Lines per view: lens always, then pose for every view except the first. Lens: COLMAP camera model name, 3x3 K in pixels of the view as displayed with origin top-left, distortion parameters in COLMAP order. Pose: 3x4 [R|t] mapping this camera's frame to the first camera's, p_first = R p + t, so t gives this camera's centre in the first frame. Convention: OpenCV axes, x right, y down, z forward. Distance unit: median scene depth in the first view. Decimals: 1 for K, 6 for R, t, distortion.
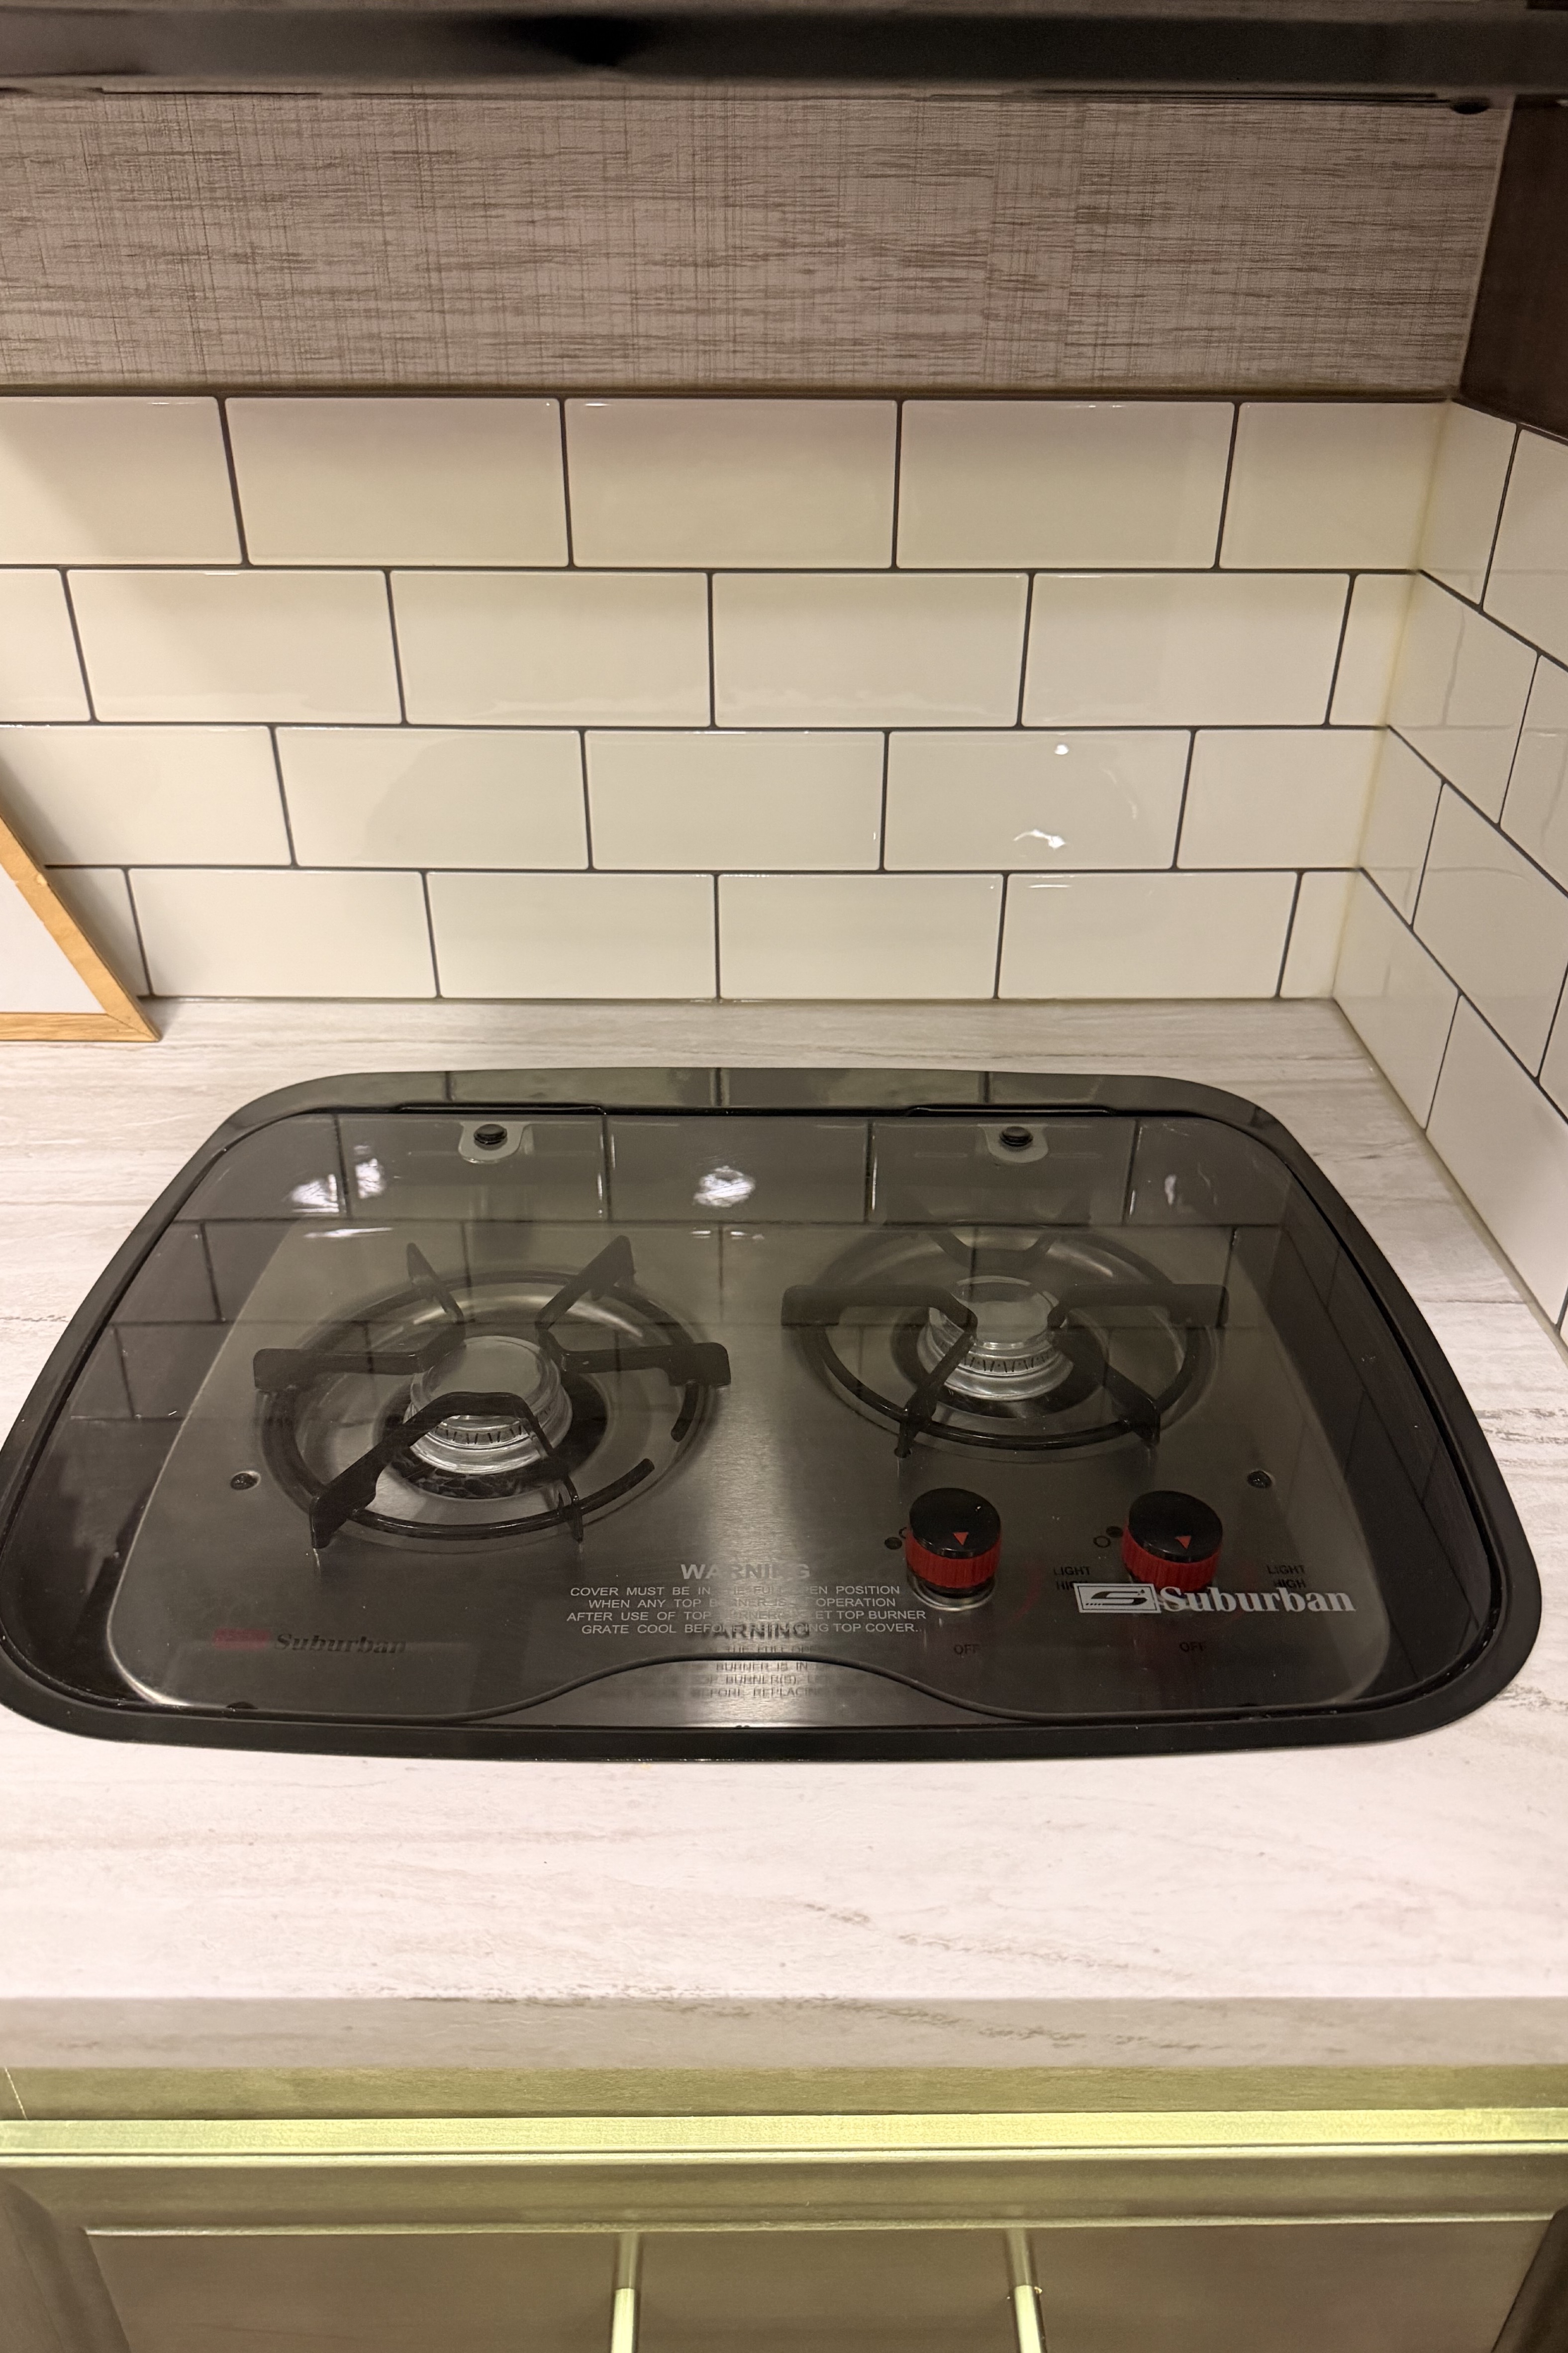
lens RADIAL K [[1681.2, 0, 783.9], [0, 1681.2, 1185.4], [0, 0, 1]] dist [-0.008225, -0.004935]
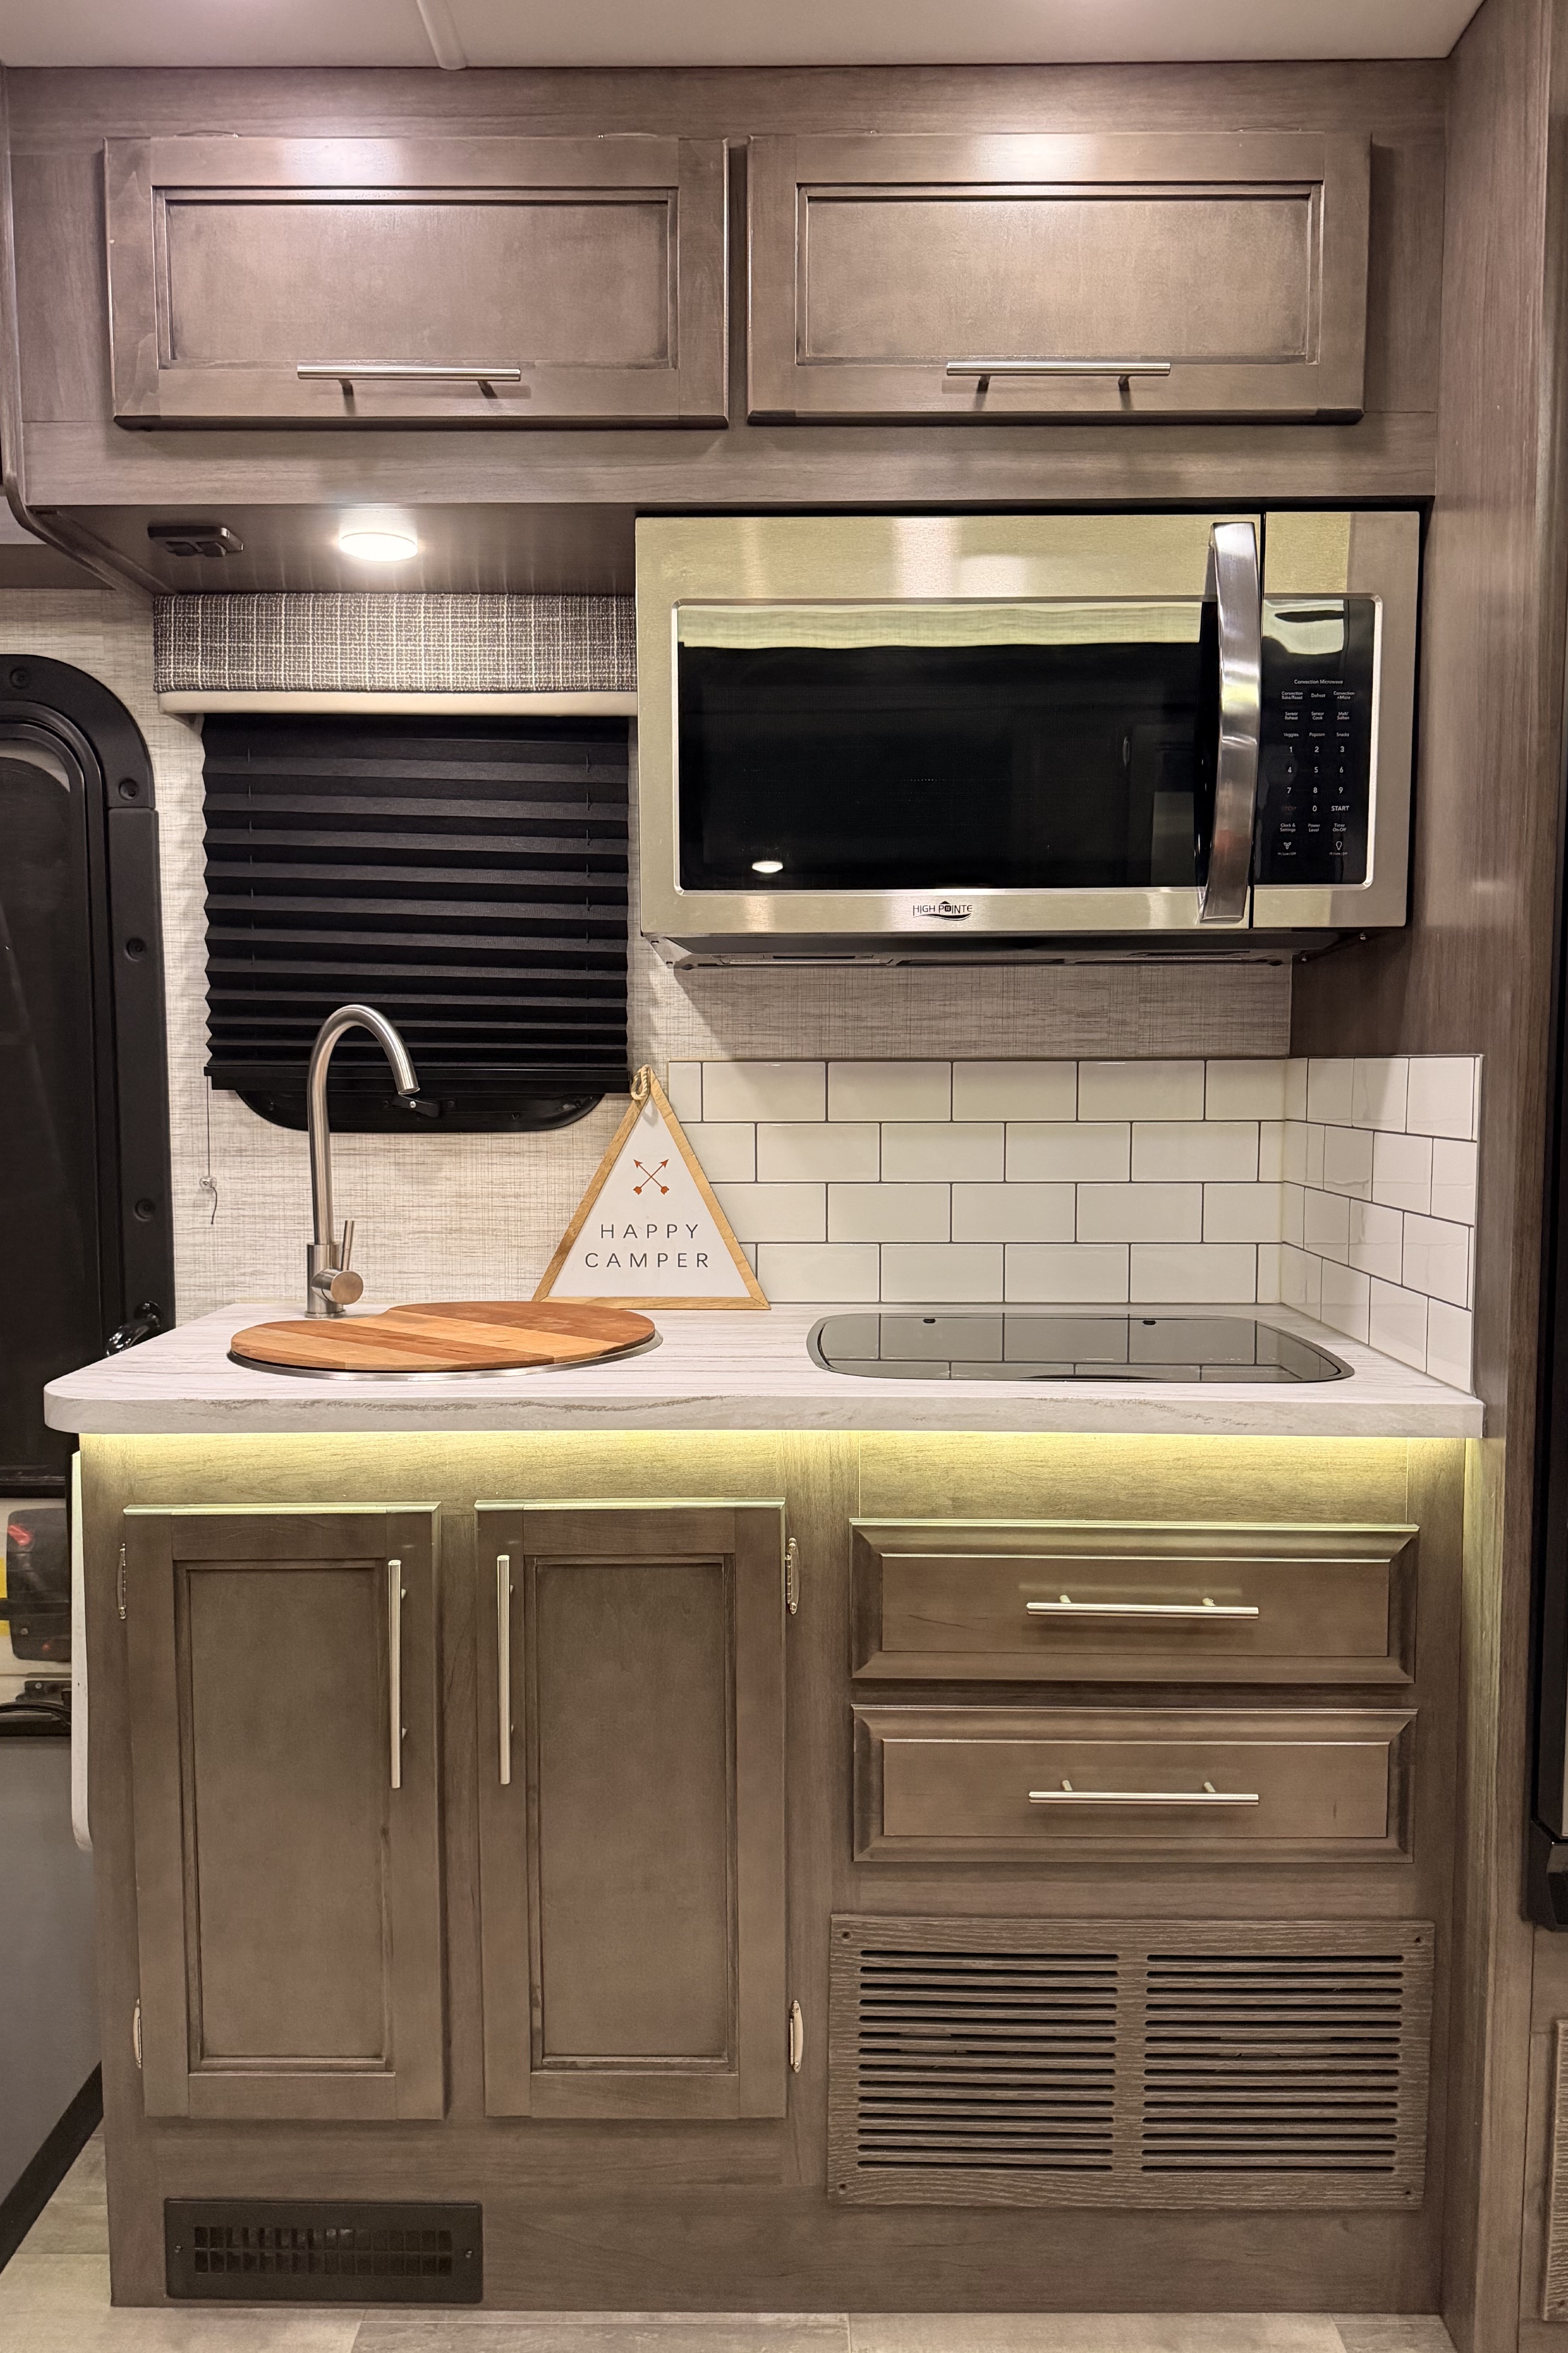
lens RADIAL K [[1655.2, 0, 773.9], [0, 1655.2, 1181.5], [0, 0, 1]] dist [0.112143, -0.120895]
pose [[0.999754, -0.006327, -0.021254, -0.370509], [-0.004250, 0.886013, -0.463641, 0.961757], [0.021765, 0.463617, 0.885768, -1.311689]]
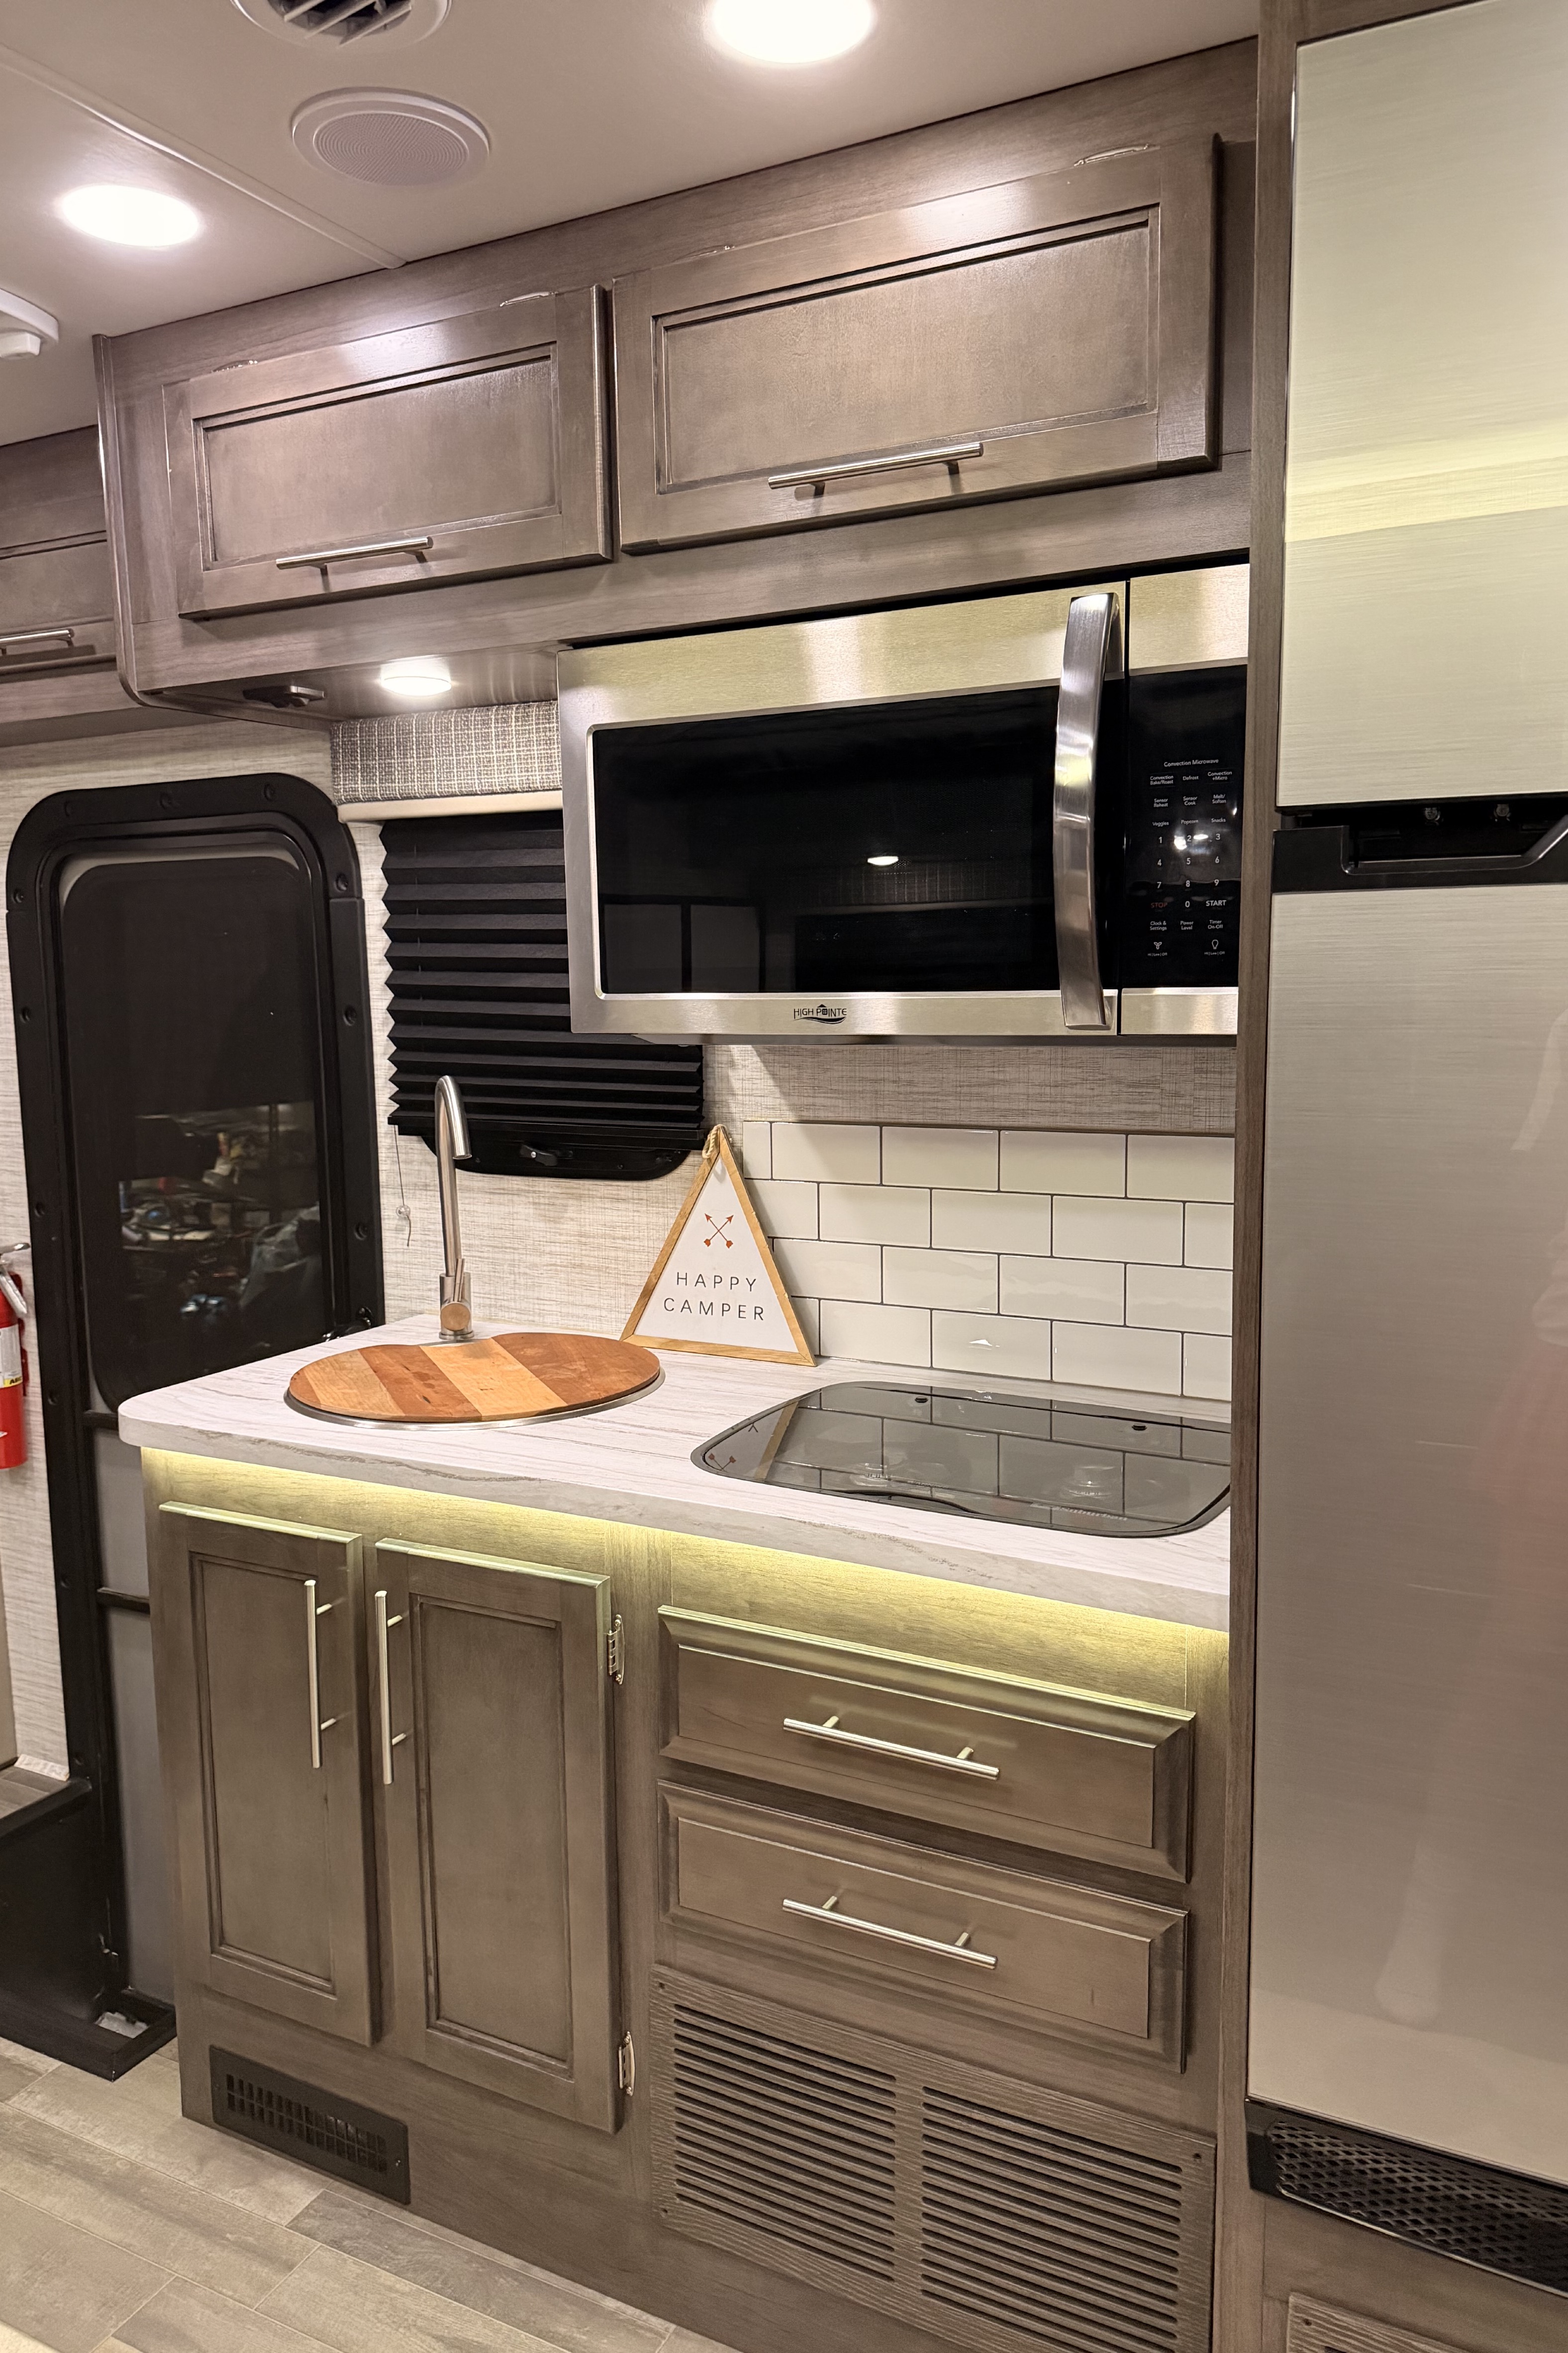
lens RADIAL K [[1651.9, 0, 771.3], [0, 1651.9, 1179.0], [0, 0, 1]] dist [0.124343, -0.144667]
pose [[0.880451, 0.040807, -0.472378, 0.794986], [-0.233593, 0.904321, -0.357266, 0.621733], [0.412602, 0.424899, 0.805742, -1.227886]]
